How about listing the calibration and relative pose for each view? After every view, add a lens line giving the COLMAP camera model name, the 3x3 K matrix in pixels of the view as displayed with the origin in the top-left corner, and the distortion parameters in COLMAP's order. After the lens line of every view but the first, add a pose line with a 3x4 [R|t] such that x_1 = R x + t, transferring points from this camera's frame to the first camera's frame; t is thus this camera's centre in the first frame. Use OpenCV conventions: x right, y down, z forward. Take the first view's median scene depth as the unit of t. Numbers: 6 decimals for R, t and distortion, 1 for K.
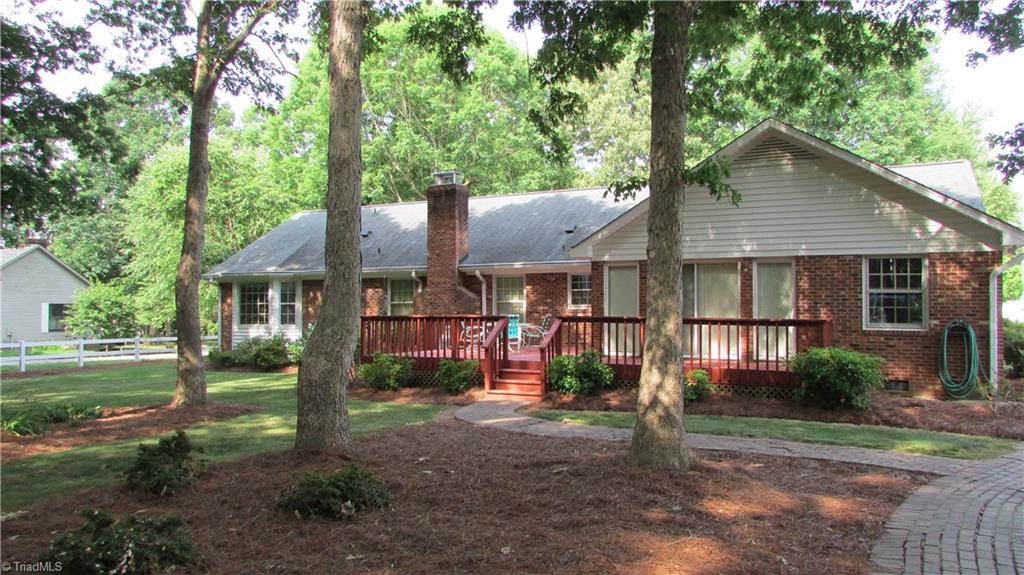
lens RADIAL K [[762.4, 0, 512.0], [0, 762.4, 287.5], [0, 0, 1]] dist [-0.005322, -0.000664]
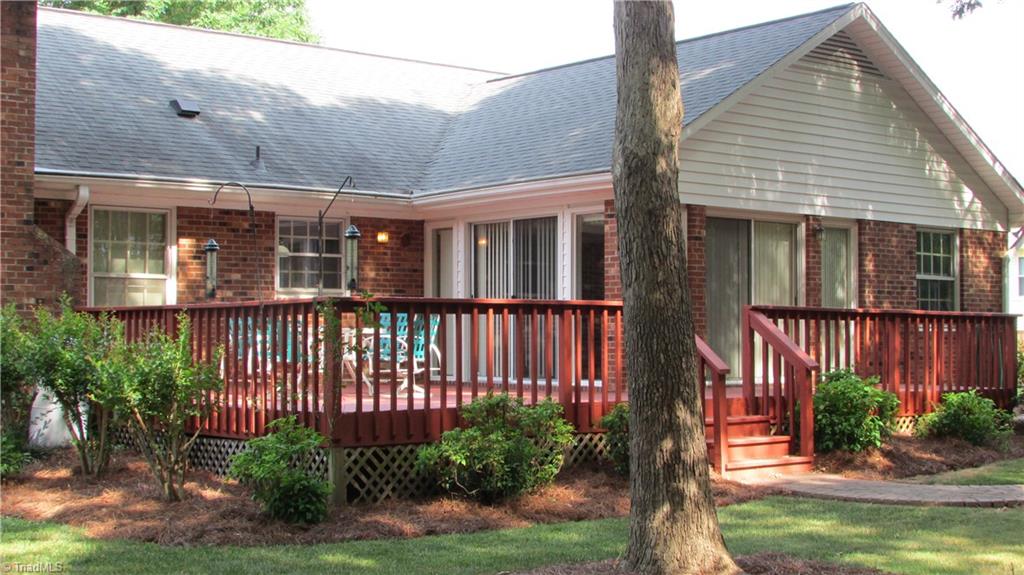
lens RADIAL K [[1525.7, 0, 512.0], [0, 1525.7, 287.5], [0, 0, 1]] dist [-0.087705, -0.053818]
pose [[0.373576, 0.025406, 0.927251, -0.661315], [-0.027228, 0.999494, -0.016416, 0.032535], [-0.927200, -0.019114, 0.374079, 0.549577]]
